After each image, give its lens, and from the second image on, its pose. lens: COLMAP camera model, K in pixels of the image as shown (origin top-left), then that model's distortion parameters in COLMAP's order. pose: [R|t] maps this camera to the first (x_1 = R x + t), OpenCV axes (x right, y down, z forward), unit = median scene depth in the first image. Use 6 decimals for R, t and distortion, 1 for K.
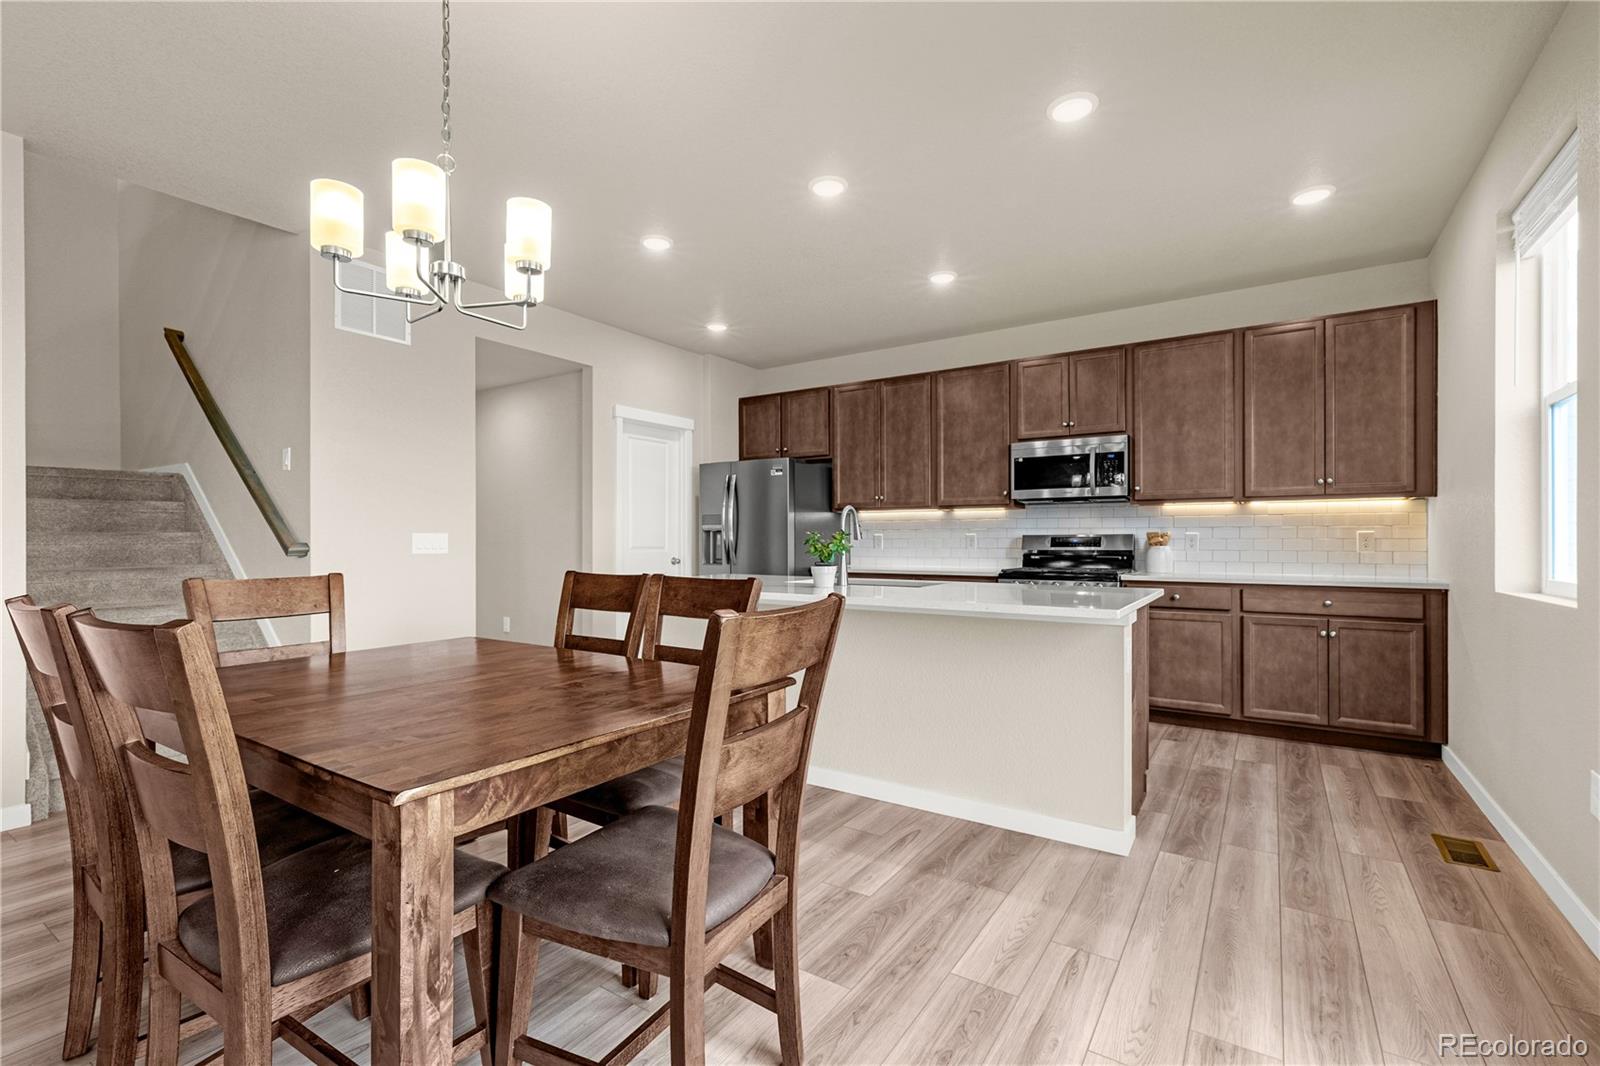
lens RADIAL K [[708.4, 0, 795.6], [0, 708.4, 540.8], [0, 0, 1]] dist [0.010326, -0.000096]
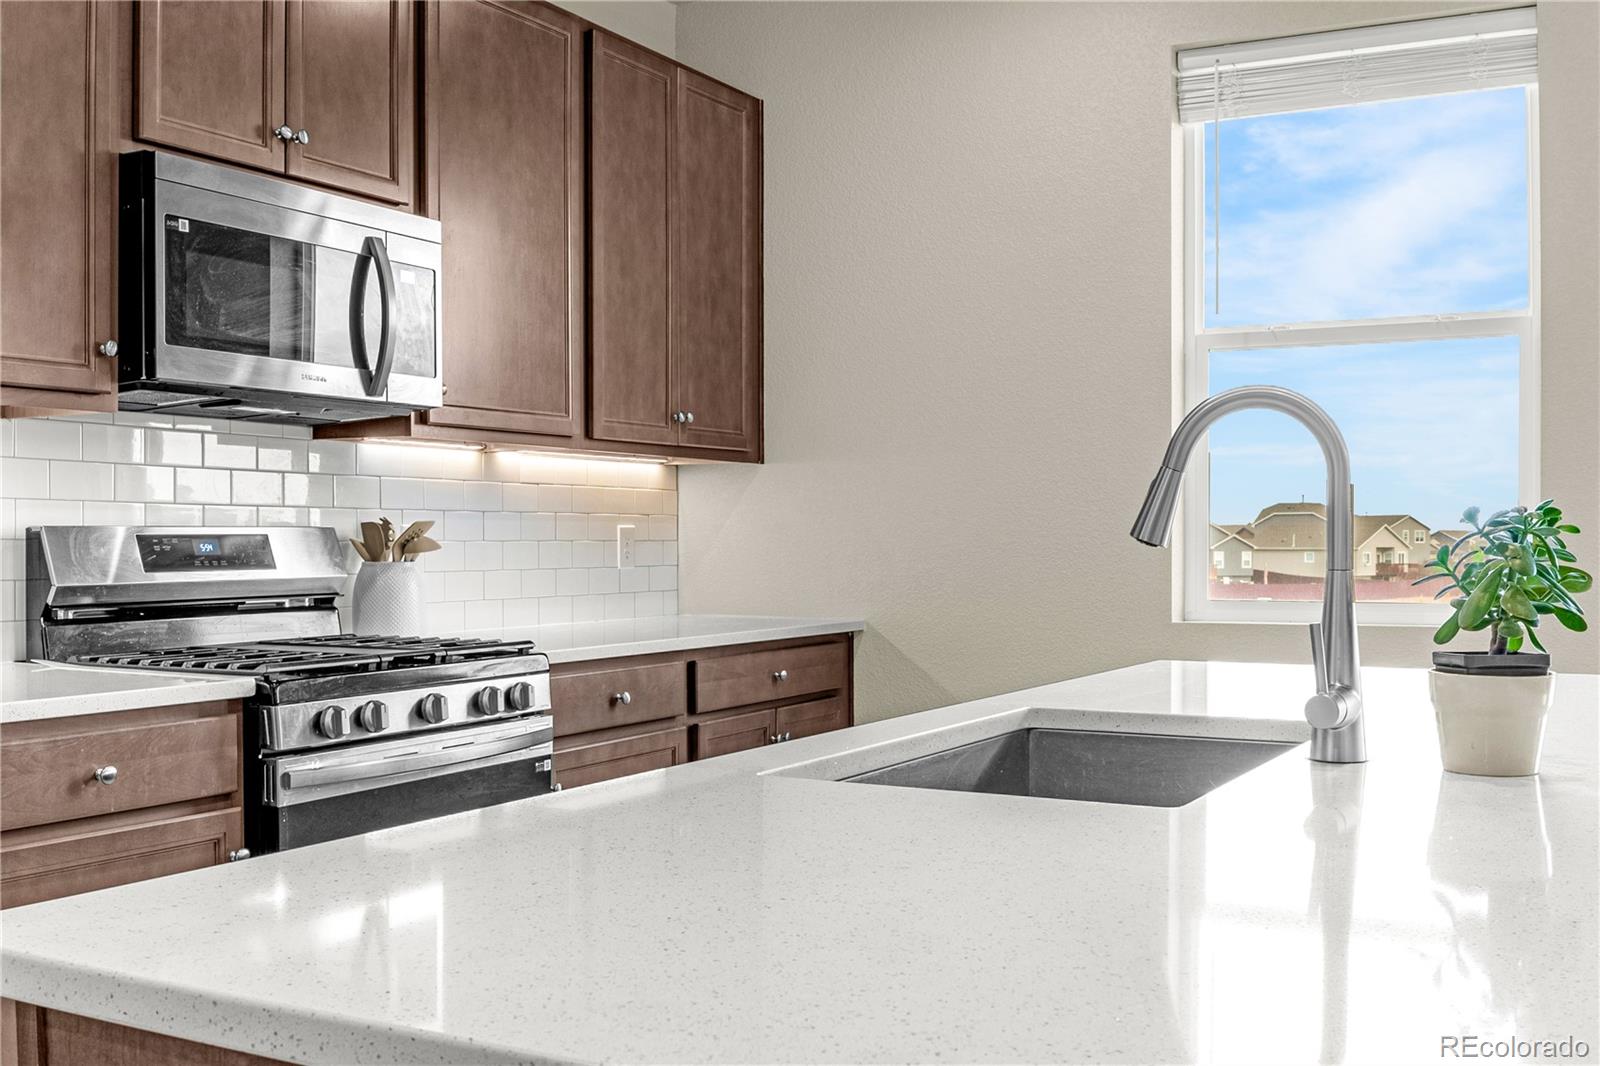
lens RADIAL K [[1684.1, 0, 800.0], [0, 1684.1, 533.0], [0, 0, 1]] dist [0.124458, -0.001576]
pose [[-0.090143, 0.003649, 0.995922, -0.367810], [0.003992, 0.999987, -0.003302, -0.003646], [-0.995921, 0.003678, -0.090157, 1.028492]]
